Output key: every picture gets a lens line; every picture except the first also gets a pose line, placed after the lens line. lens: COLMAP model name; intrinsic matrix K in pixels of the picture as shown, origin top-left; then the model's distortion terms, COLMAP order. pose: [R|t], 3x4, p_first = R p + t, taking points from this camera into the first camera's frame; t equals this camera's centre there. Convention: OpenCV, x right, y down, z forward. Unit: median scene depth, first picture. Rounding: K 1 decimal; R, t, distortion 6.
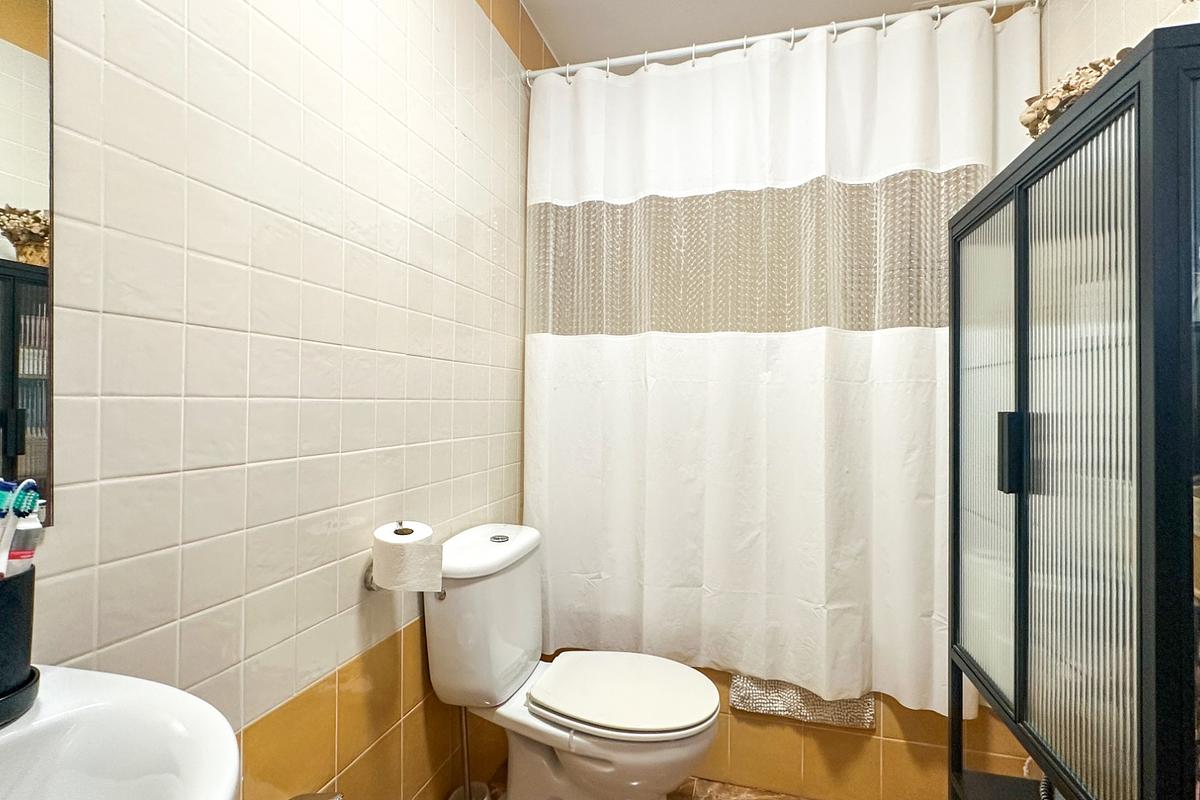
lens RADIAL K [[569.3, 0, 603.2], [0, 569.3, 398.7], [0, 0, 1]] dist [-0.010826, 0.000171]
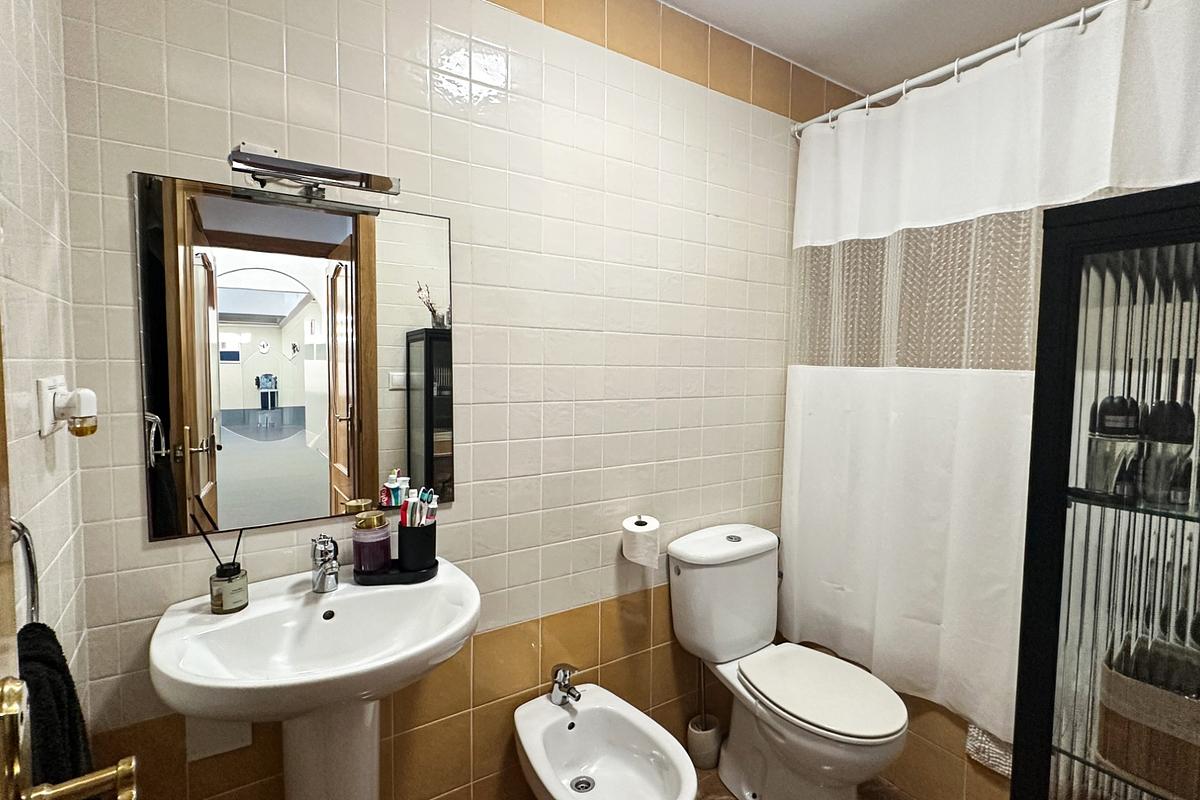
lens RADIAL K [[569.3, 0, 593.2], [0, 569.3, 396.8], [0, 0, 1]] dist [-0.010826, 0.000171]
pose [[0.750375, 0.039706, -0.659818, 0.425568], [-0.001520, 0.998295, 0.058347, -0.148860], [0.661010, -0.042779, 0.749156, -0.149220]]
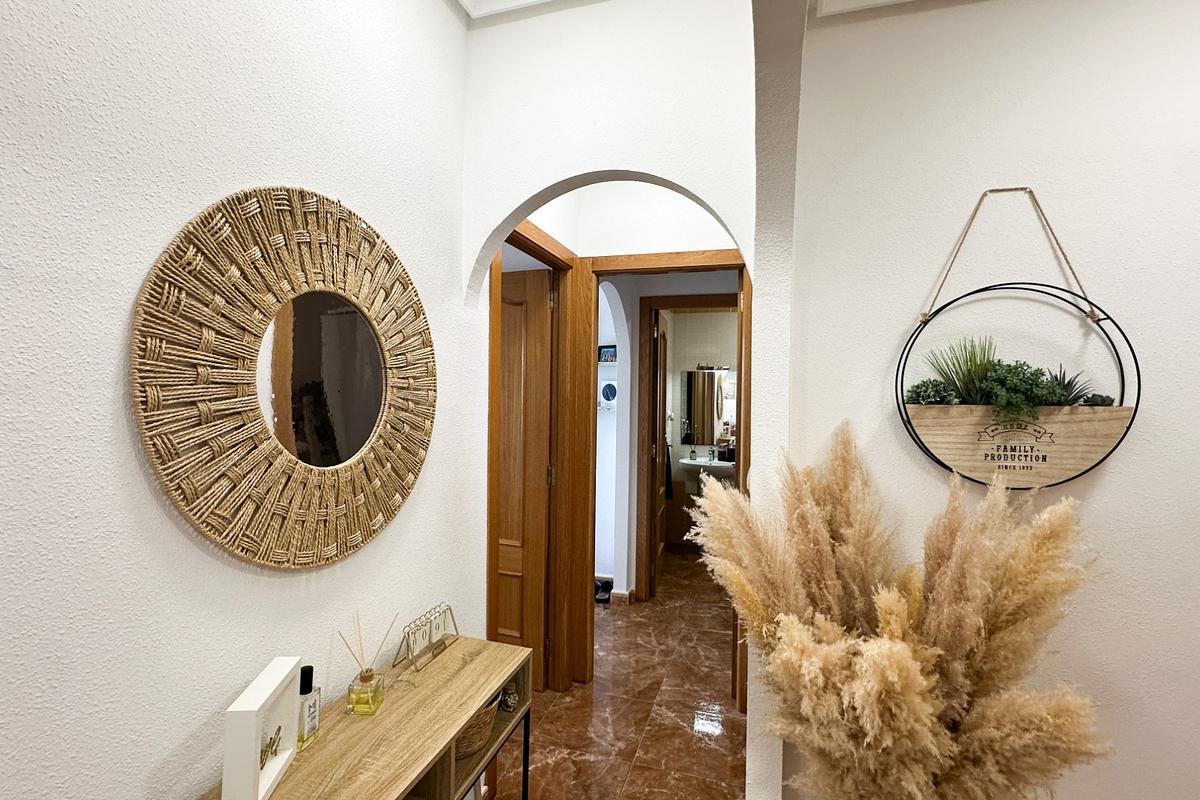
lens RADIAL K [[569.3, 0, 608.8], [0, 569.3, 400.1], [0, 0, 1]] dist [-0.010826, 0.000171]
pose [[-0.010795, 0.003452, -0.999936, 3.321887], [-0.006857, 0.999970, 0.003526, -0.212387], [0.999918, 0.006895, -0.010771, -0.428493]]
